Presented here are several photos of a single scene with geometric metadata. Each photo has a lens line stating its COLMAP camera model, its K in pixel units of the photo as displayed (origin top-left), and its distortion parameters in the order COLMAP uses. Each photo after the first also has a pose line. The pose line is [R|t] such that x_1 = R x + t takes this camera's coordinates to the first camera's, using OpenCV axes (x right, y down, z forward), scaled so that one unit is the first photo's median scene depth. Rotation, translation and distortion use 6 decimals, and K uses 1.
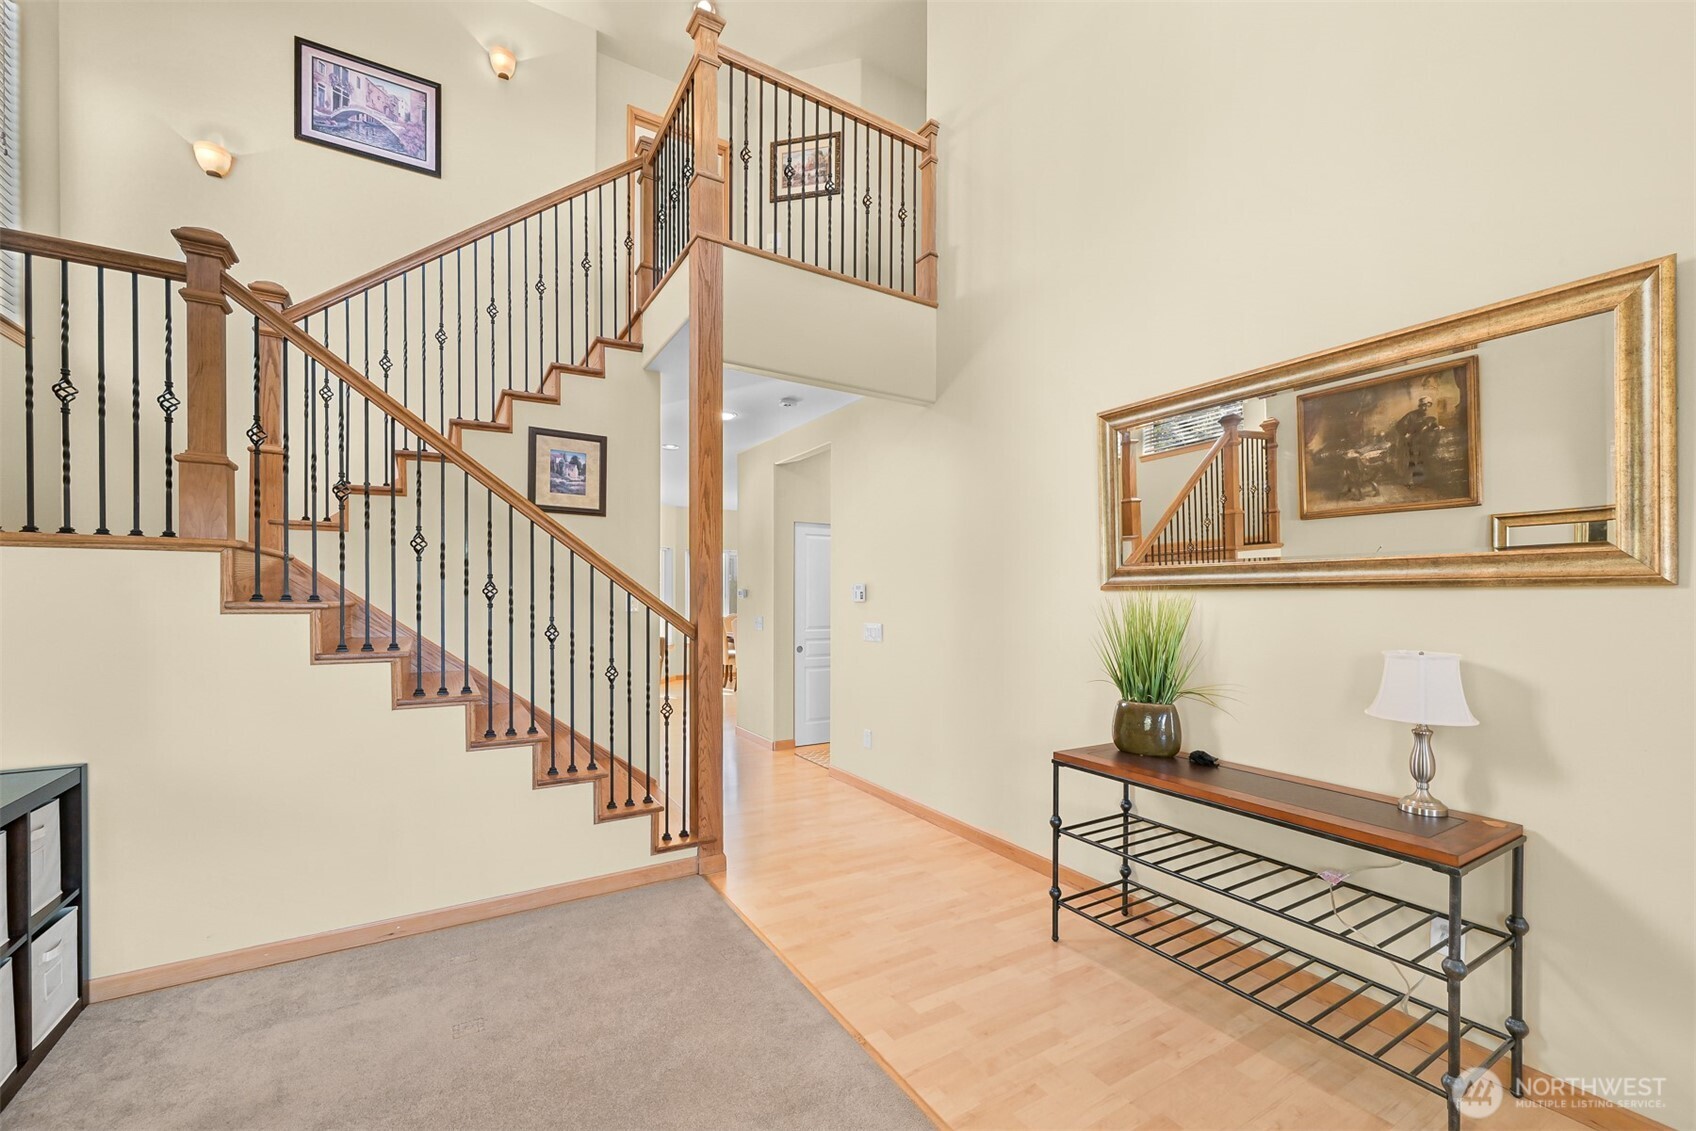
lens RADIAL K [[668.5, 0, 844.0], [0, 668.5, 597.9], [0, 0, 1]] dist [-0.000154, -0.000776]
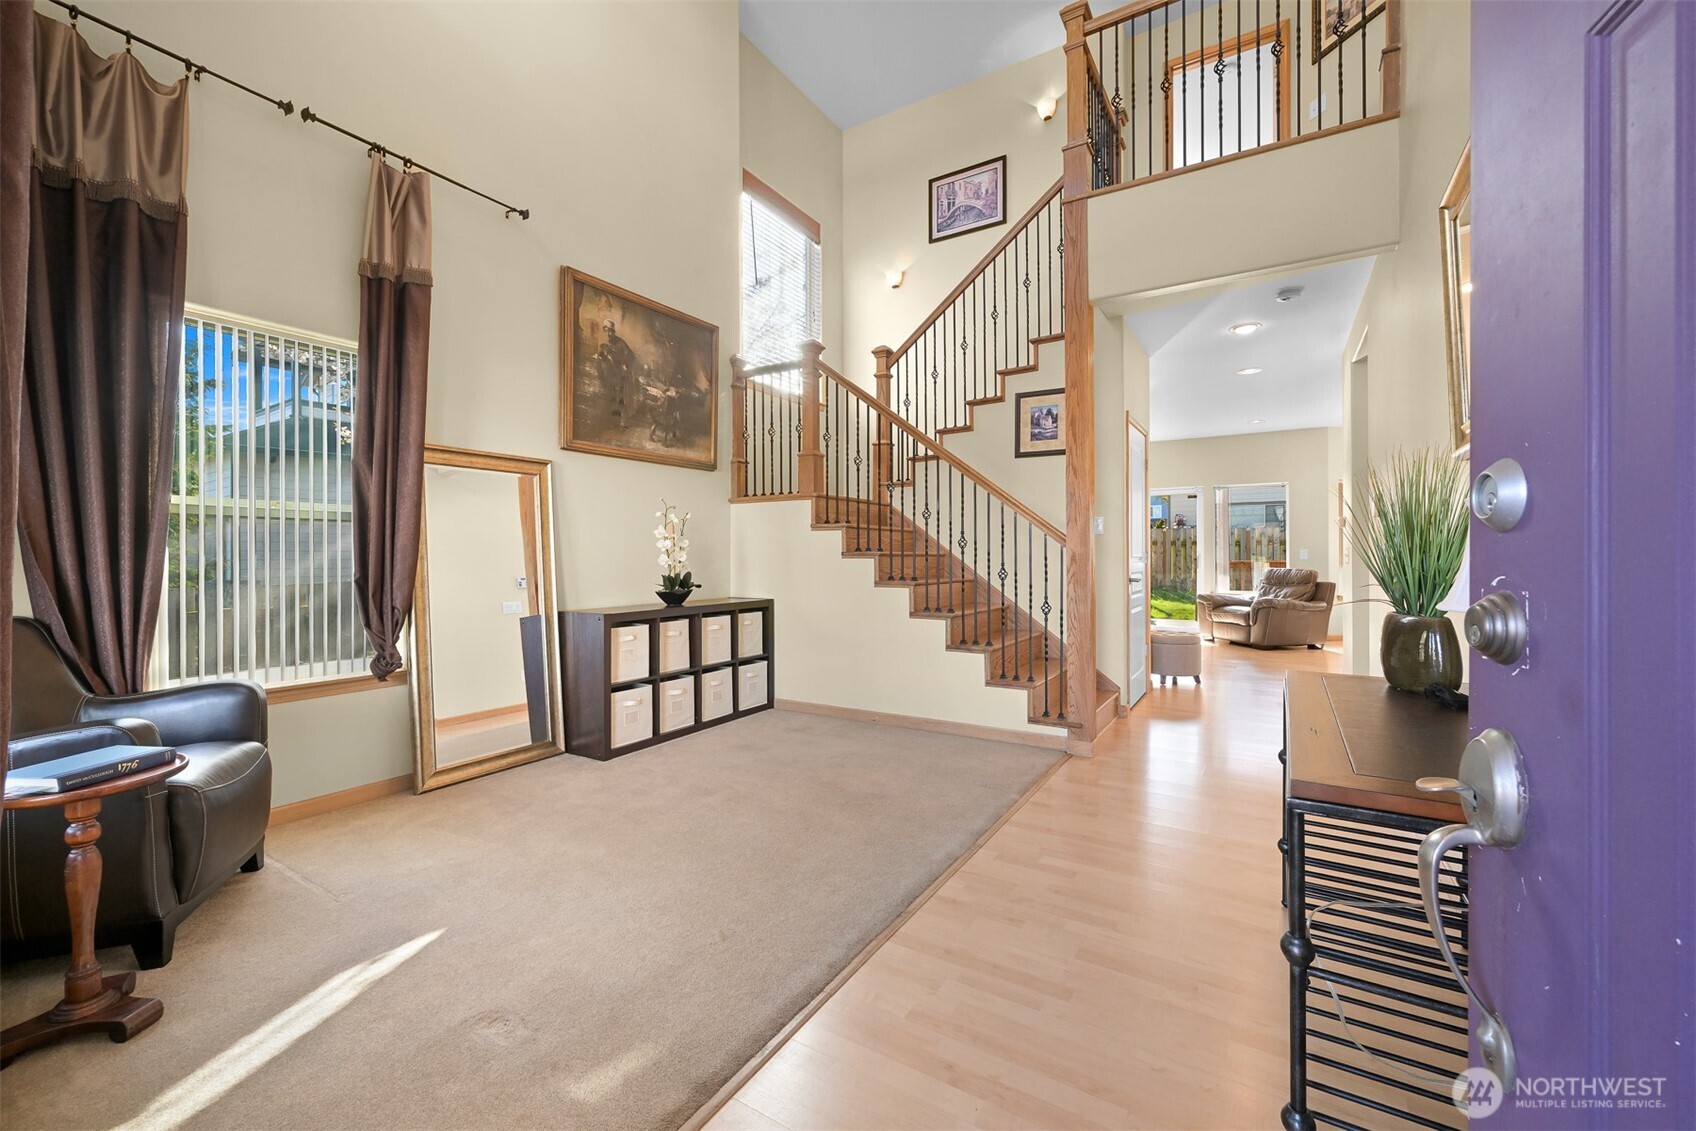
lens RADIAL K [[668.5, 0, 859.1], [0, 668.5, 551.1], [0, 0, 1]] dist [-0.000154, -0.000776]
pose [[0.465313, -0.009504, -0.885095, 0.540754], [0.000933, 0.999947, -0.010247, 0.064925], [0.885146, 0.003942, 0.465297, 0.121706]]
